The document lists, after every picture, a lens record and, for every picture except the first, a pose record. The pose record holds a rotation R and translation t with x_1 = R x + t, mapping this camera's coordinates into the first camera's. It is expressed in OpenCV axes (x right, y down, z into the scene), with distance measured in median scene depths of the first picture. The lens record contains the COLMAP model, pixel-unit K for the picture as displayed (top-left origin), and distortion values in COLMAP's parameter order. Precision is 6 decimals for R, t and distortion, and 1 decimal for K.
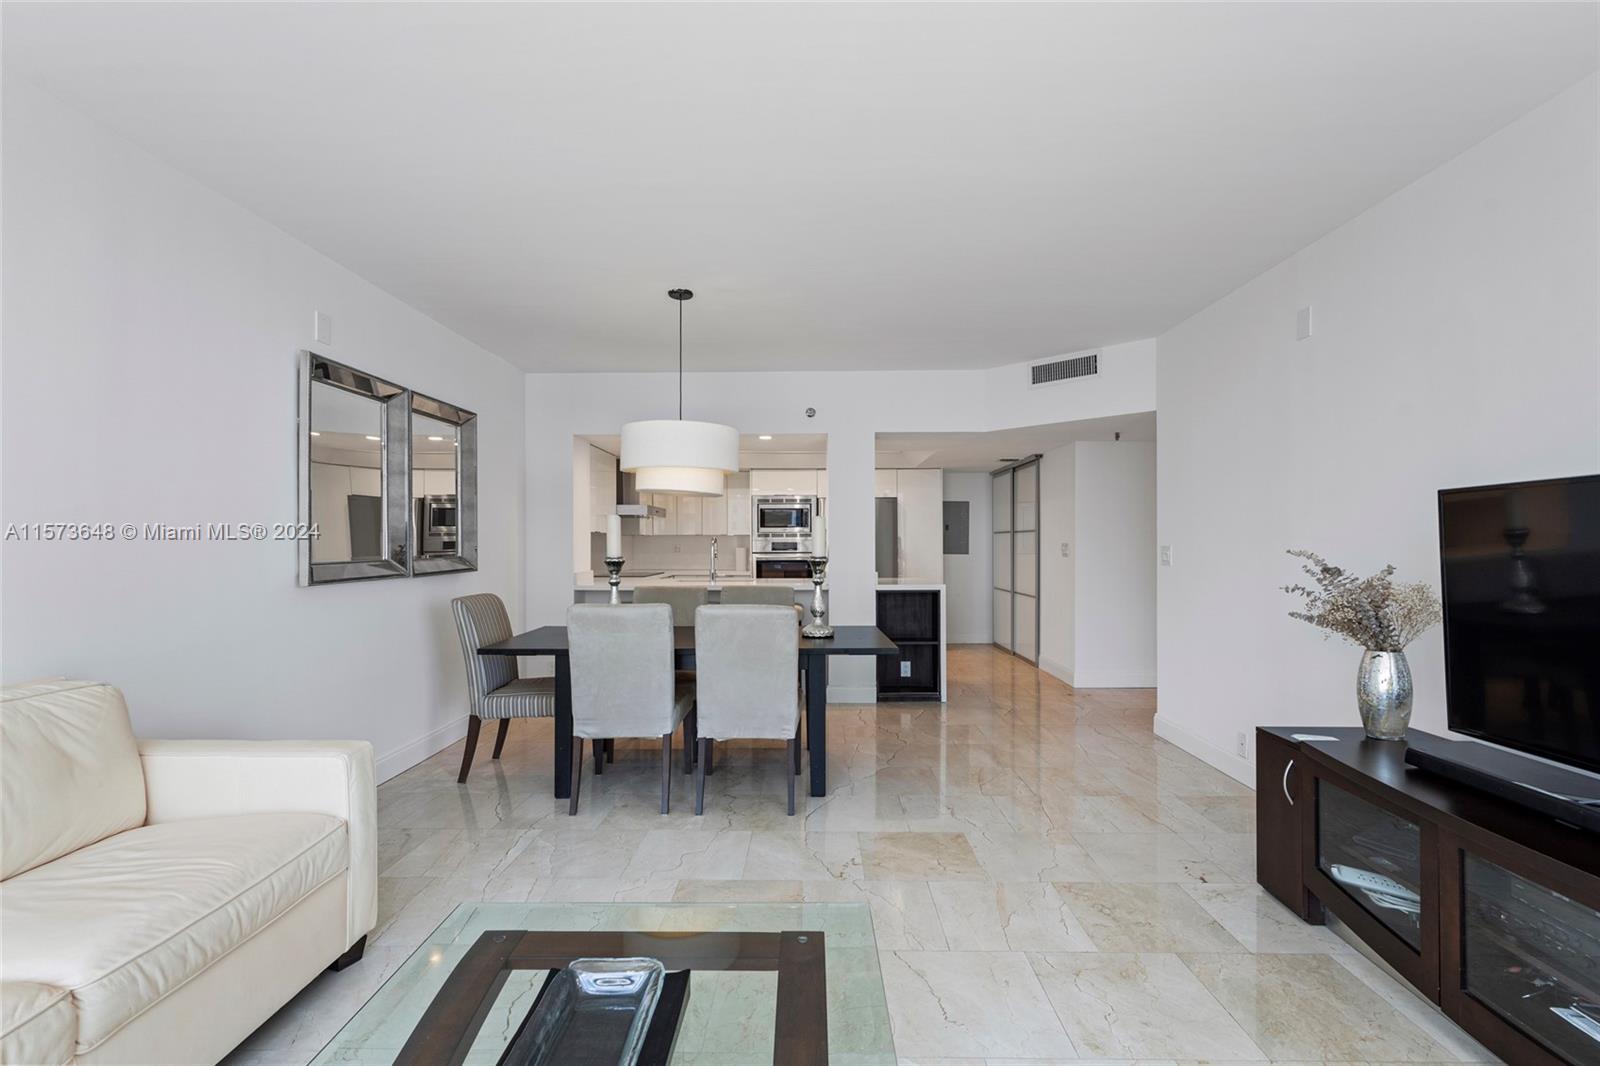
lens RADIAL K [[723.6, 0, 803.2], [0, 723.6, 538.1], [0, 0, 1]] dist [0.003332, 0.000122]
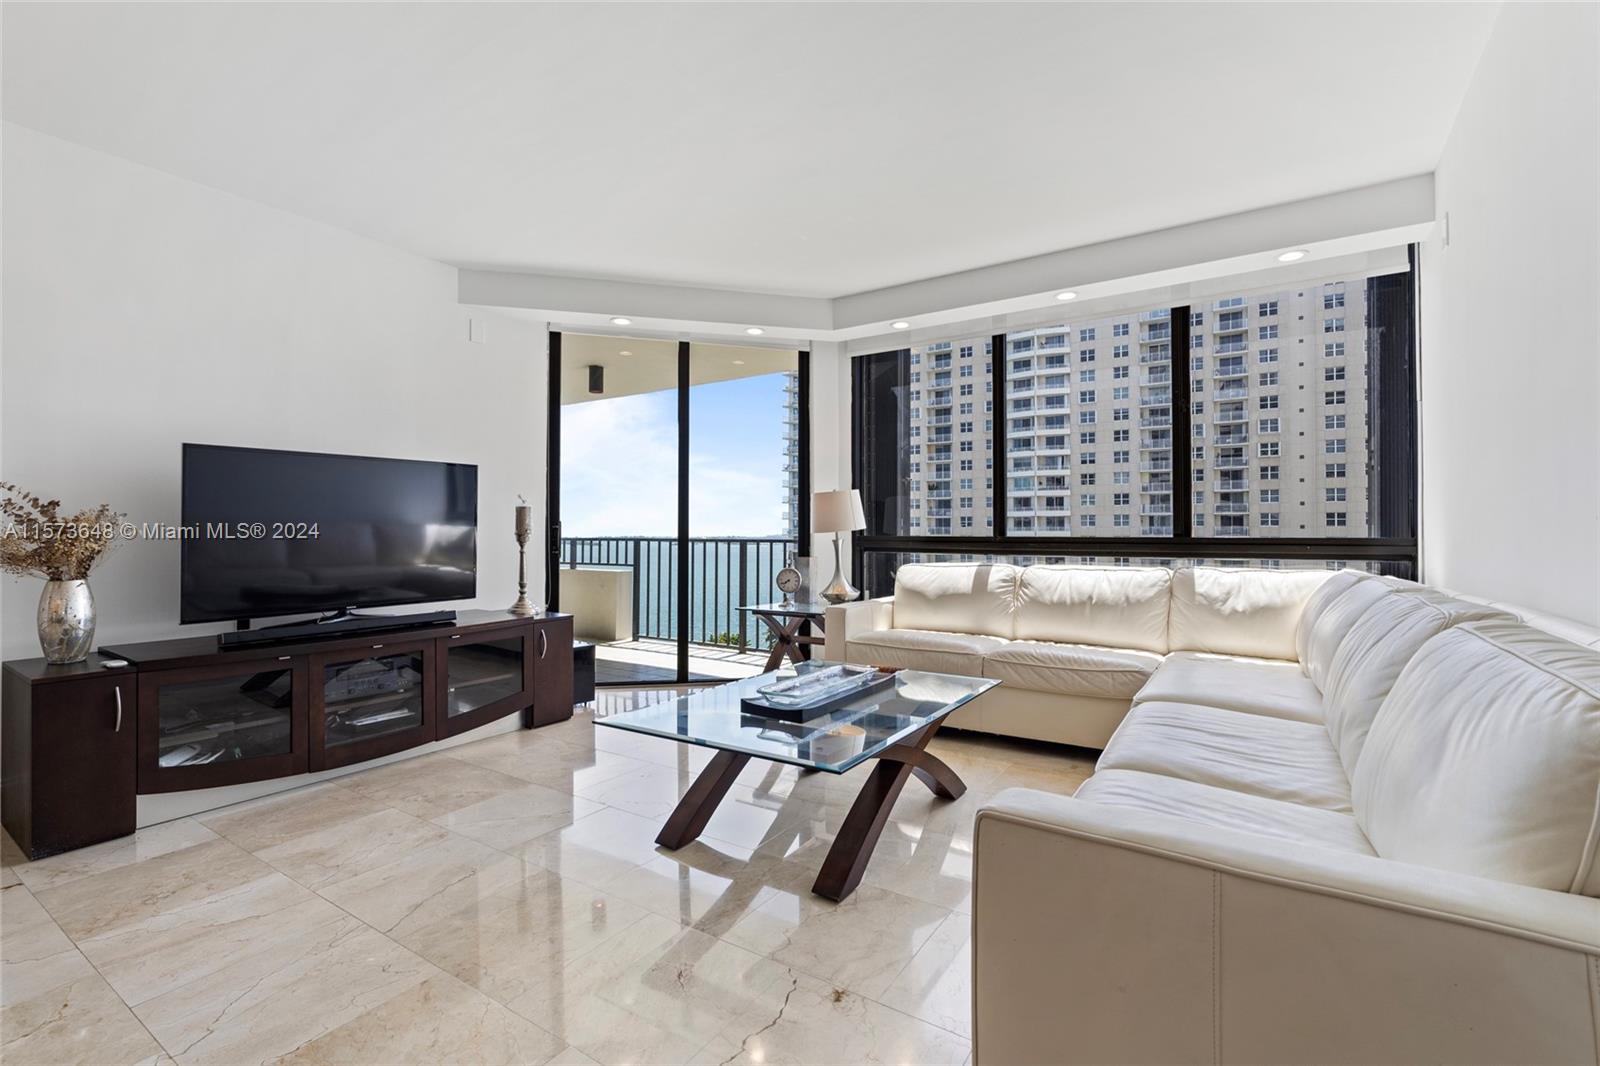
lens RADIAL K [[723.6, 0, 800.7], [0, 723.6, 529.2], [0, 0, 1]] dist [0.003332, 0.000122]
pose [[-0.846997, 0.004310, 0.531581, -0.737079], [-0.000321, 0.999963, -0.008619, 0.100915], [-0.531598, -0.007471, -0.846964, 1.455187]]
